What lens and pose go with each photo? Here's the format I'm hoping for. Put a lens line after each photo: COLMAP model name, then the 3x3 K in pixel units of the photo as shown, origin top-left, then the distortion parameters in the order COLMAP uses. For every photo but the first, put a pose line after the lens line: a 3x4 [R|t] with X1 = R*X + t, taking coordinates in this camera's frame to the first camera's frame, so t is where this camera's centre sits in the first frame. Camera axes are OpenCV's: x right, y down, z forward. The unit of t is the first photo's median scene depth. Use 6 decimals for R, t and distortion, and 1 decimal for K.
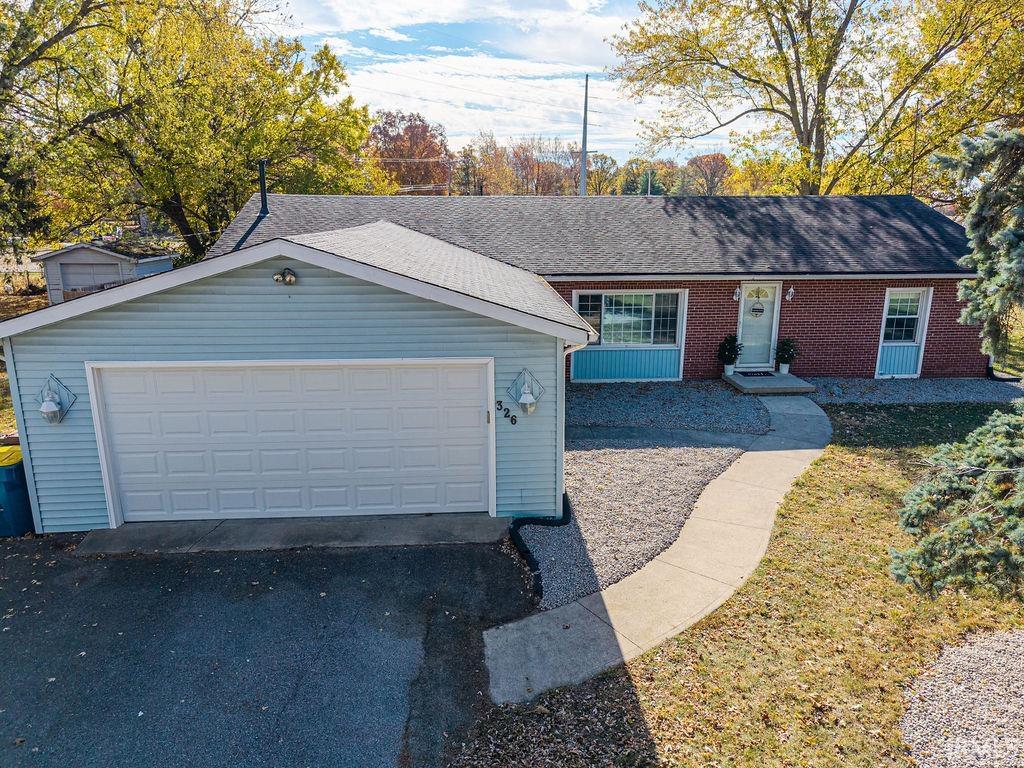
lens RADIAL K [[682.2, 0, 513.1], [0, 682.2, 389.2], [0, 0, 1]] dist [0.058579, -0.089127]
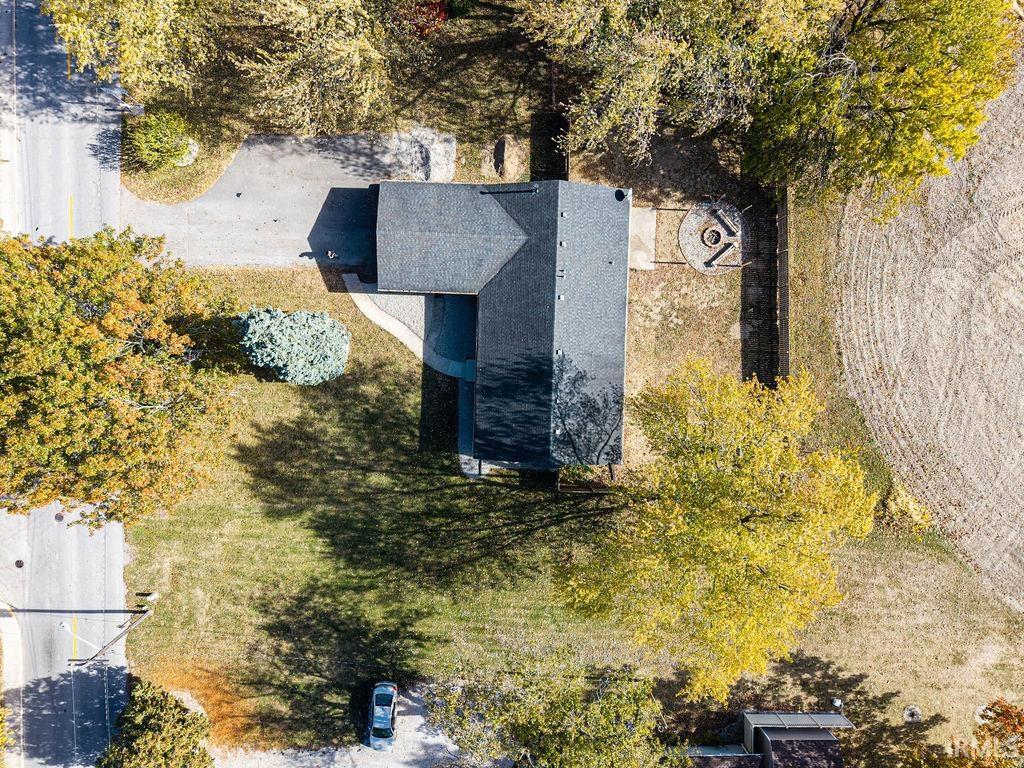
lens RADIAL K [[682.2, 0, 513.1], [0, 682.2, 389.2], [0, 0, 1]] dist [0.058579, -0.089127]
pose [[-0.097602, 0.995140, 0.013014, 0.393370], [-0.262107, -0.038317, 0.964278, -3.057713], [0.960091, 0.090705, 0.264573, 0.335506]]
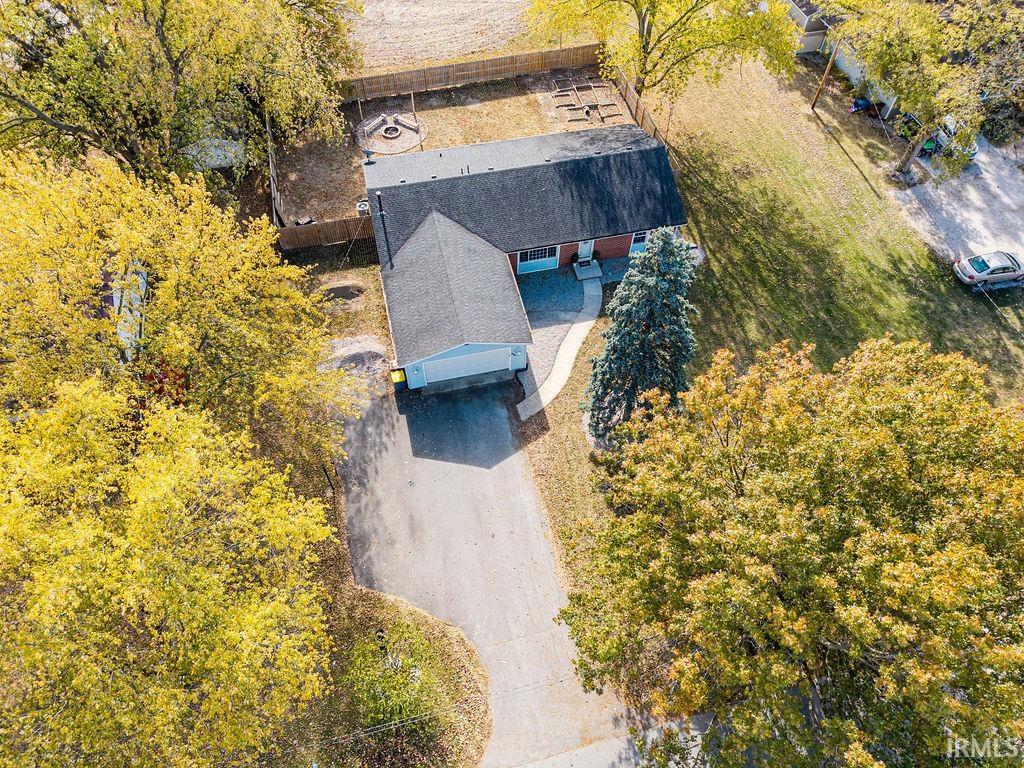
lens RADIAL K [[682.2, 0, 513.1], [0, 682.2, 389.2], [0, 0, 1]] dist [0.058579, -0.089127]
pose [[0.986327, -0.126174, 0.106018, -0.275742], [0.024706, 0.749241, 0.661836, -1.464855], [-0.162939, -0.650168, 0.742114, -1.294640]]
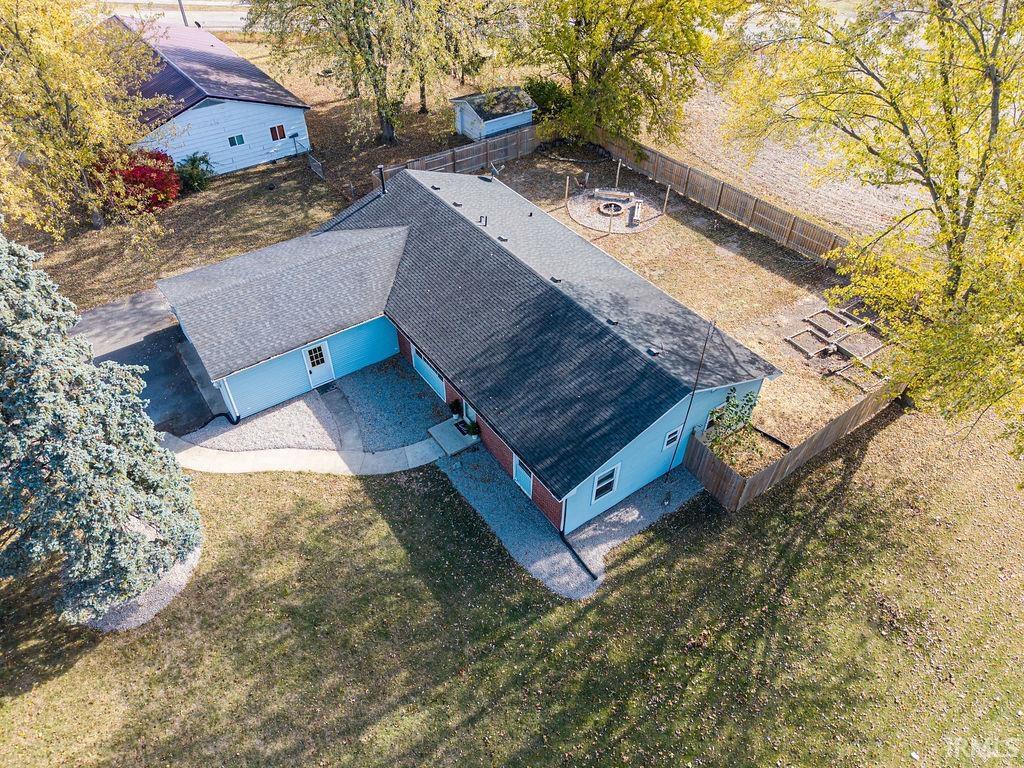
lens RADIAL K [[682.2, 0, 513.1], [0, 682.2, 389.2], [0, 0, 1]] dist [0.058579, -0.089127]
pose [[0.522395, 0.591028, -0.614645, 1.375171], [-0.227730, 0.791339, 0.567382, -1.055454], [0.821731, -0.156424, 0.547986, 0.228091]]
